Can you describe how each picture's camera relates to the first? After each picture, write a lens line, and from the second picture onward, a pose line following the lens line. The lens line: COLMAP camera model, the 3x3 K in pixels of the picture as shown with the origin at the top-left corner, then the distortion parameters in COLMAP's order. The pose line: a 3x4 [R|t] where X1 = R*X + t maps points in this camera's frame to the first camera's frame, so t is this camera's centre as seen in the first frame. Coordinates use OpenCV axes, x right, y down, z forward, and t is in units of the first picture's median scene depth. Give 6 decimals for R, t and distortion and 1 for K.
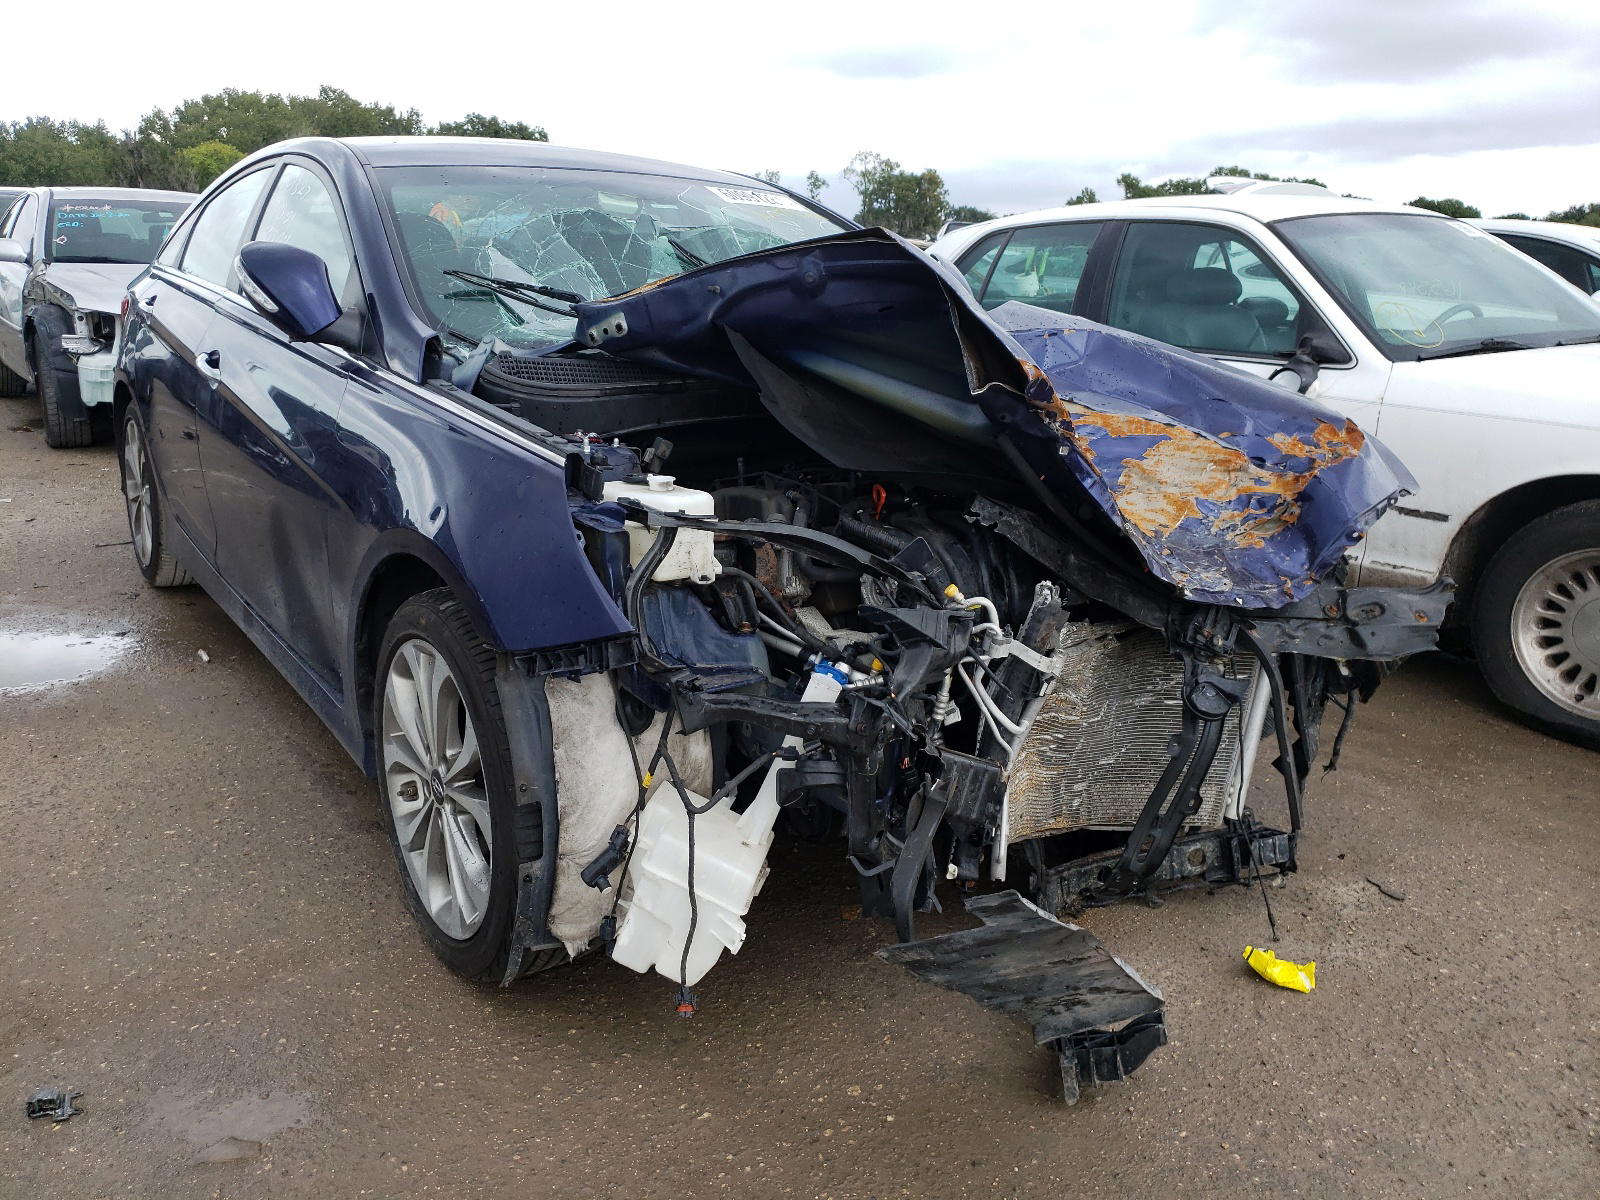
lens RADIAL K [[1696.0, 0, 654.4], [0, 1696.0, 601.2], [0, 0, 1]] dist [0.056378, -0.022733]
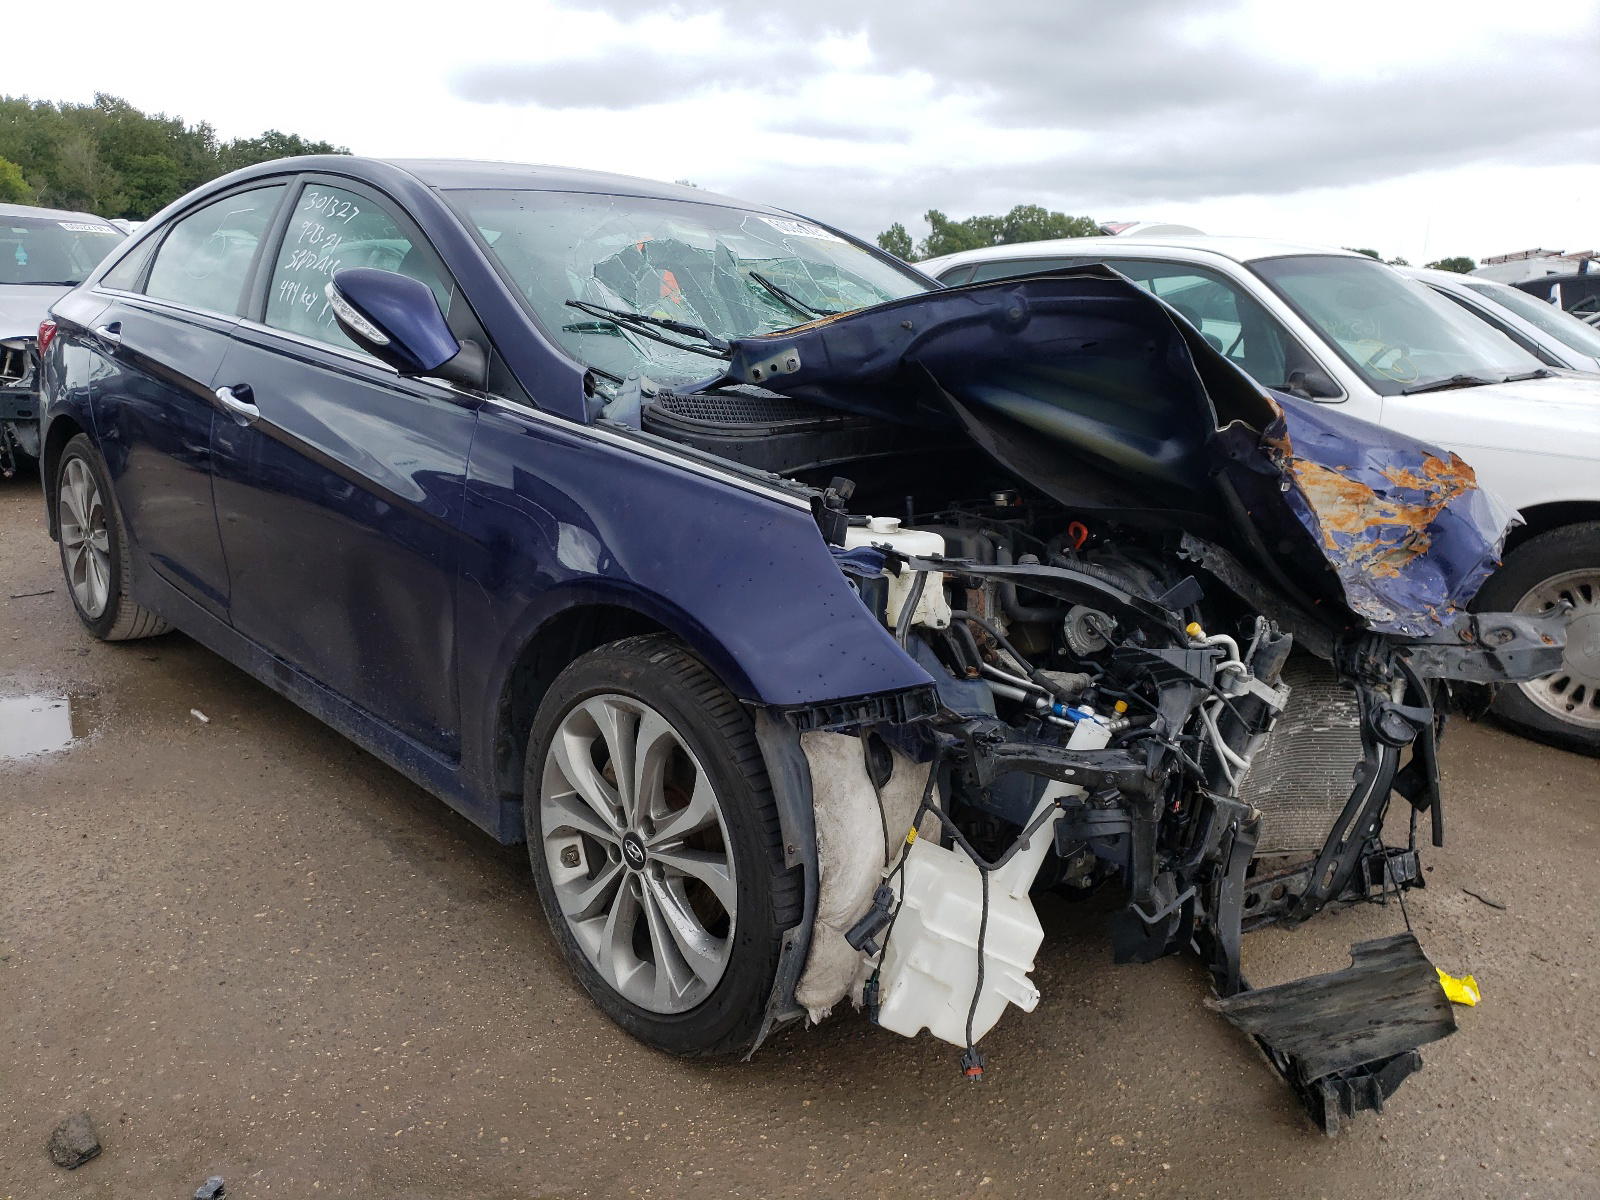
lens RADIAL K [[1696.0, 0, 654.4], [0, 1696.0, 601.2], [0, 0, 1]] dist [0.056378, -0.022733]
pose [[0.978000, -0.025102, 0.207088, -0.310810], [0.027986, 0.999548, -0.011006, -0.018486], [-0.206718, 0.016559, 0.978260, 0.078223]]
